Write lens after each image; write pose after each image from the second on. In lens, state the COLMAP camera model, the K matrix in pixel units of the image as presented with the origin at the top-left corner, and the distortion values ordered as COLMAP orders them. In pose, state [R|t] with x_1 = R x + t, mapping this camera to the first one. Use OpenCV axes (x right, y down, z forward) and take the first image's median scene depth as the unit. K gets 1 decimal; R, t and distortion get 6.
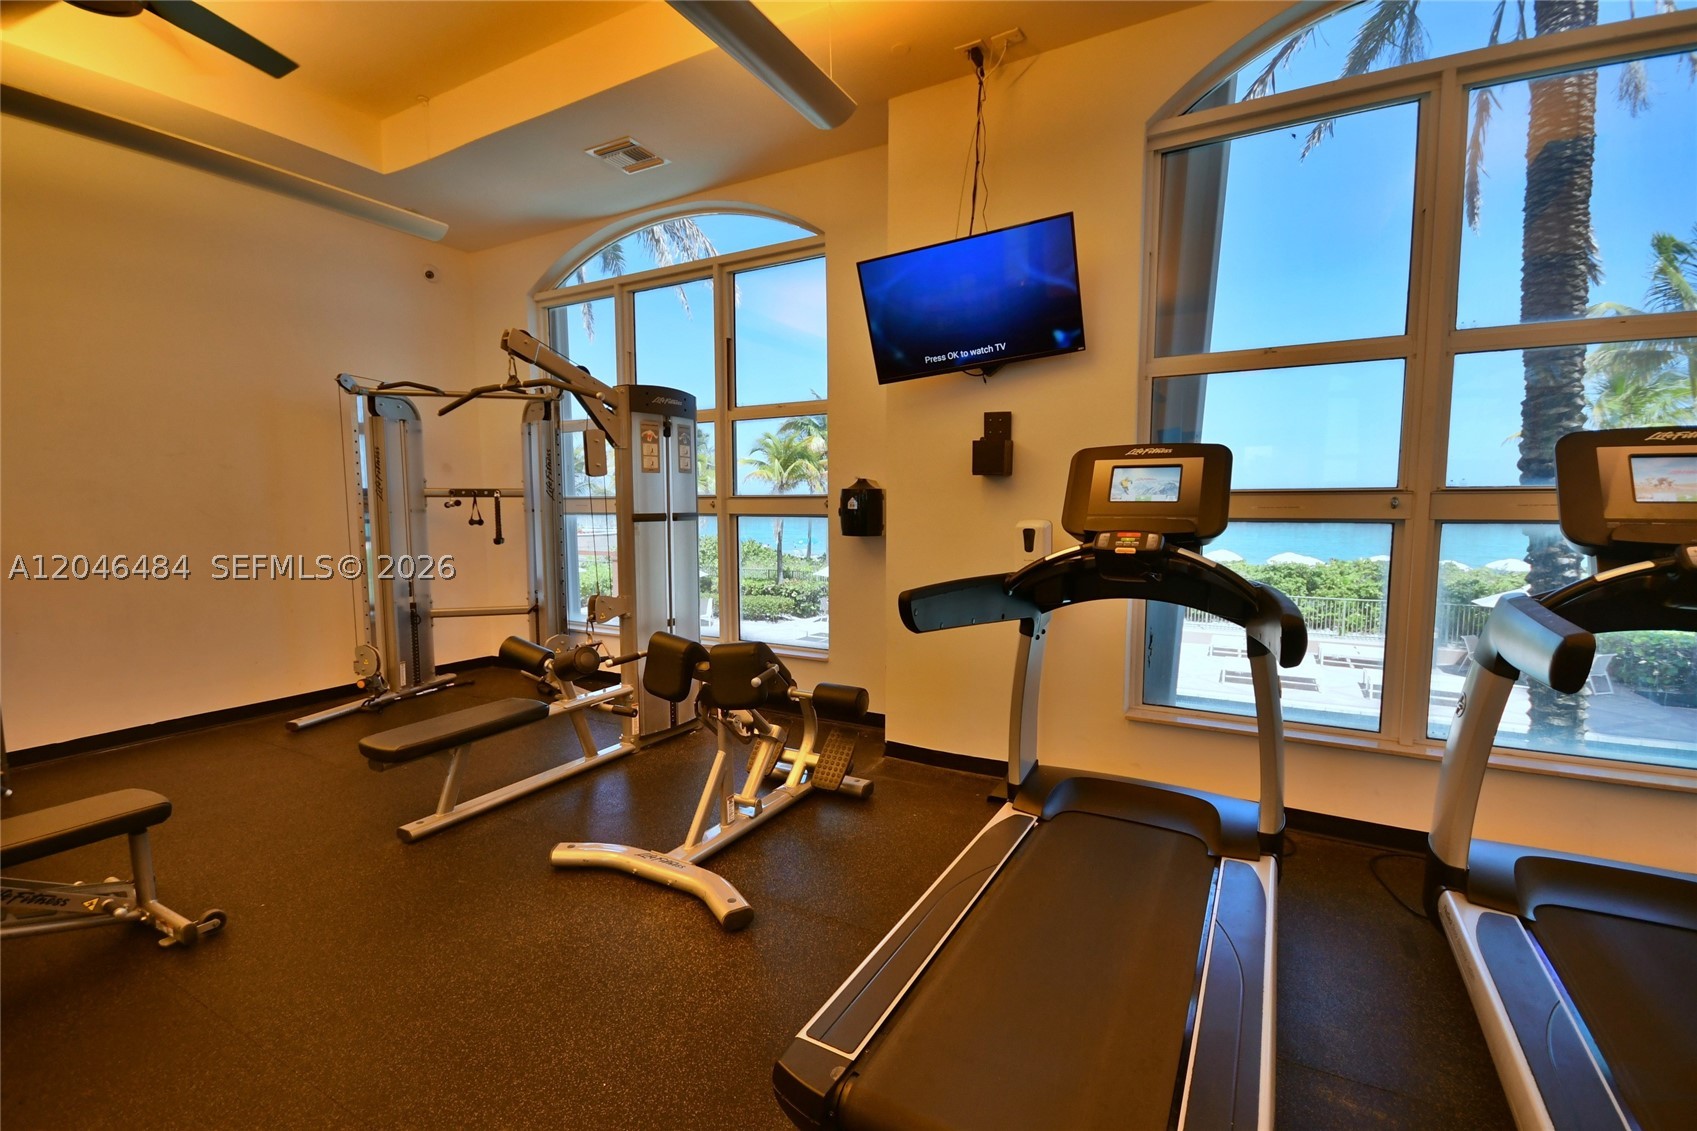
lens RADIAL K [[747.1, 0, 851.3], [0, 747.1, 571.4], [0, 0, 1]] dist [0.010936, 0.000031]
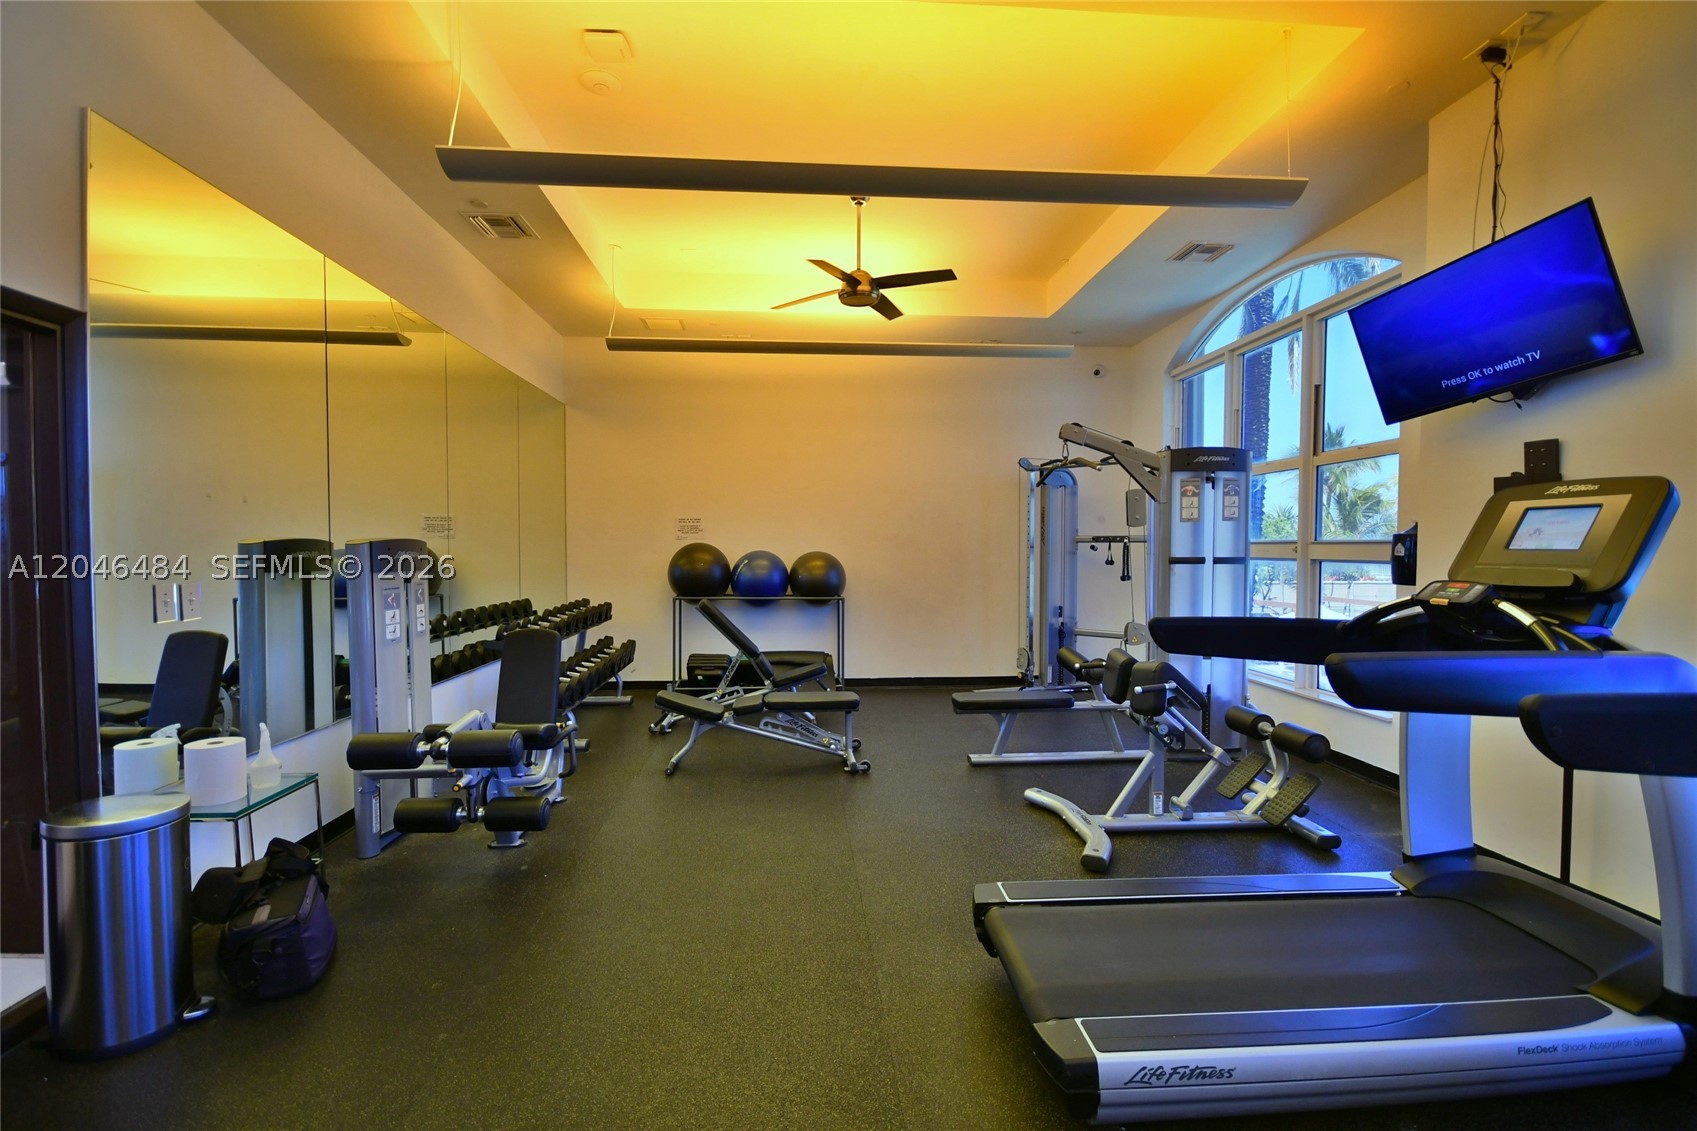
lens RADIAL K [[747.1, 0, 851.3], [0, 747.1, 571.4], [0, 0, 1]] dist [0.010936, 0.000031]
pose [[0.560932, 0.030162, -0.827312, 0.412514], [-0.077625, 0.996850, -0.016288, 0.003871], [0.824214, 0.073356, 0.561507, -0.077914]]
